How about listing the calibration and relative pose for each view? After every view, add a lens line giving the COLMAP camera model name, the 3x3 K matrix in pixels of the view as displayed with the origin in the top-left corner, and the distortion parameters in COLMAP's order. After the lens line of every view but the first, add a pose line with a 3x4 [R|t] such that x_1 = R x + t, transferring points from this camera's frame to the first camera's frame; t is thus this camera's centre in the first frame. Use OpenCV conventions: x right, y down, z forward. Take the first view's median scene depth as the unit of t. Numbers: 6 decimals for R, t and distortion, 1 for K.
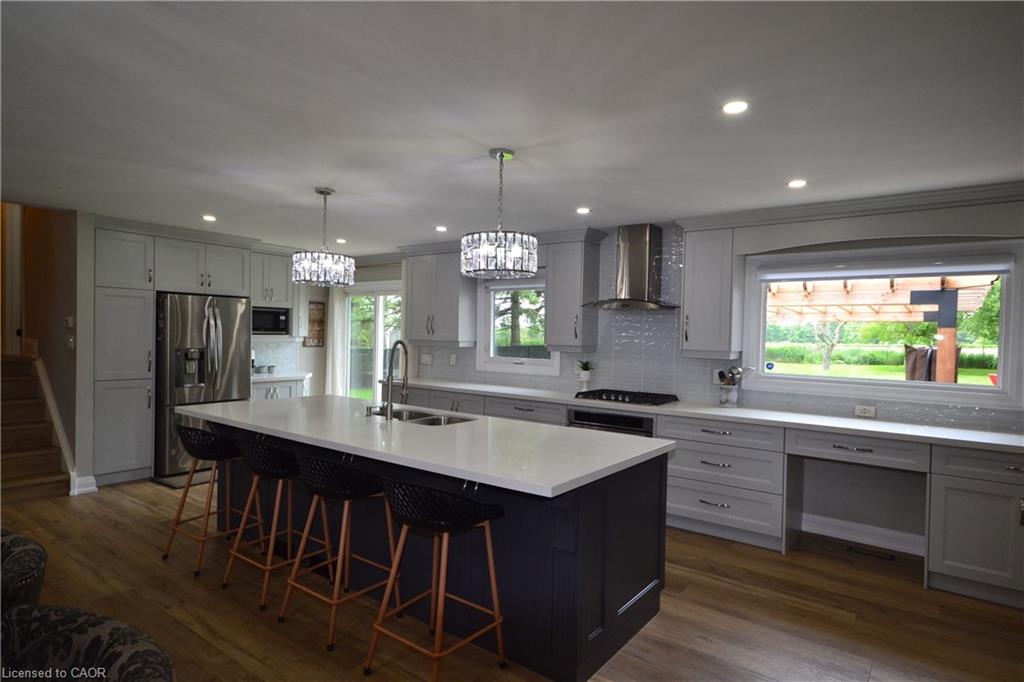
lens RADIAL K [[566.9, 0, 515.5], [0, 566.9, 345.7], [0, 0, 1]] dist [0.020884, -0.001543]
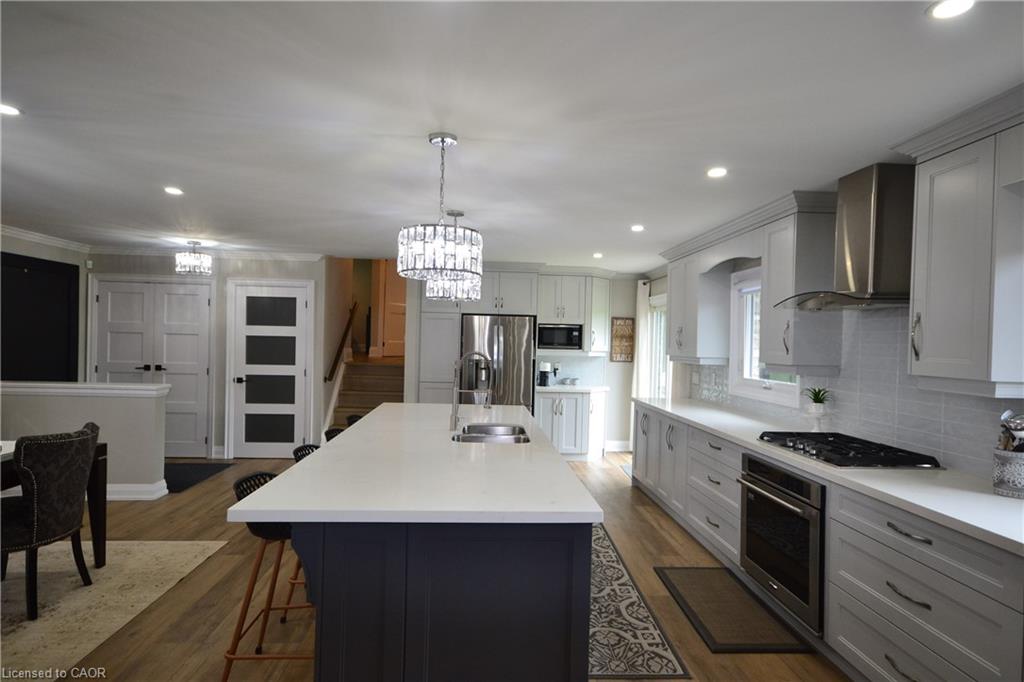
lens RADIAL K [[566.9, 0, 510.8], [0, 566.9, 345.9], [0, 0, 1]] dist [0.020884, -0.001543]
pose [[0.639263, -0.000877, -0.768988, 0.444974], [-0.025988, 0.999403, -0.022744, 0.001696], [0.768549, 0.034524, 0.638858, 0.320936]]
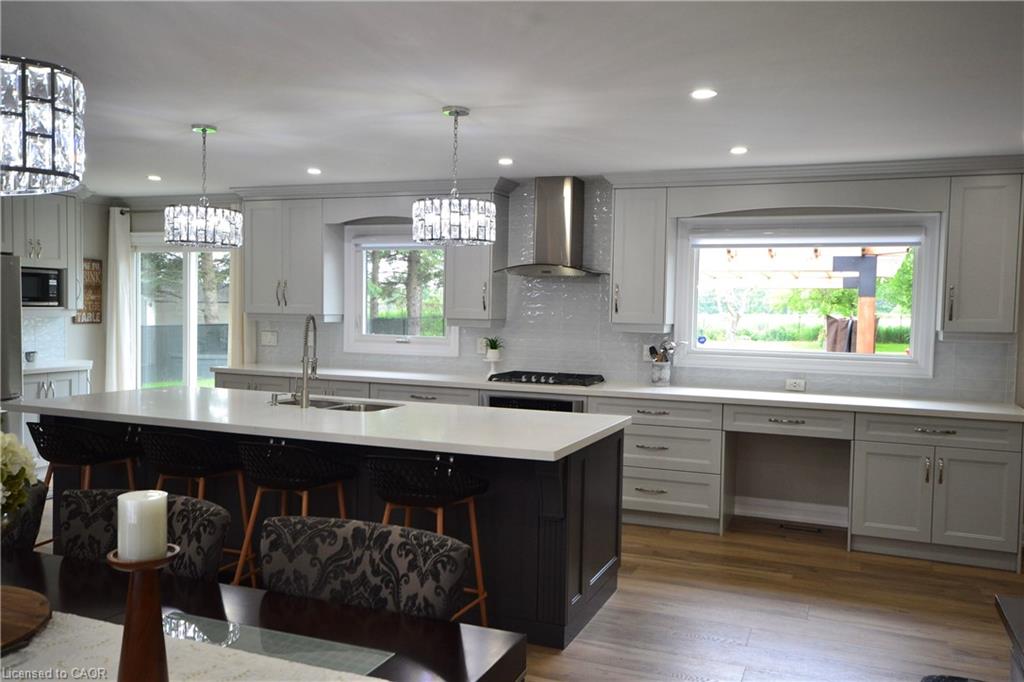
lens RADIAL K [[841.9, 0, 516.9], [0, 841.9, 347.3], [0, 0, 1]] dist [0.031033, -0.019169]
pose [[0.966959, -0.015948, 0.254432, -0.170716], [0.007507, 0.999390, 0.034111, -0.000728], [-0.254821, -0.031073, 0.966489, -0.214072]]
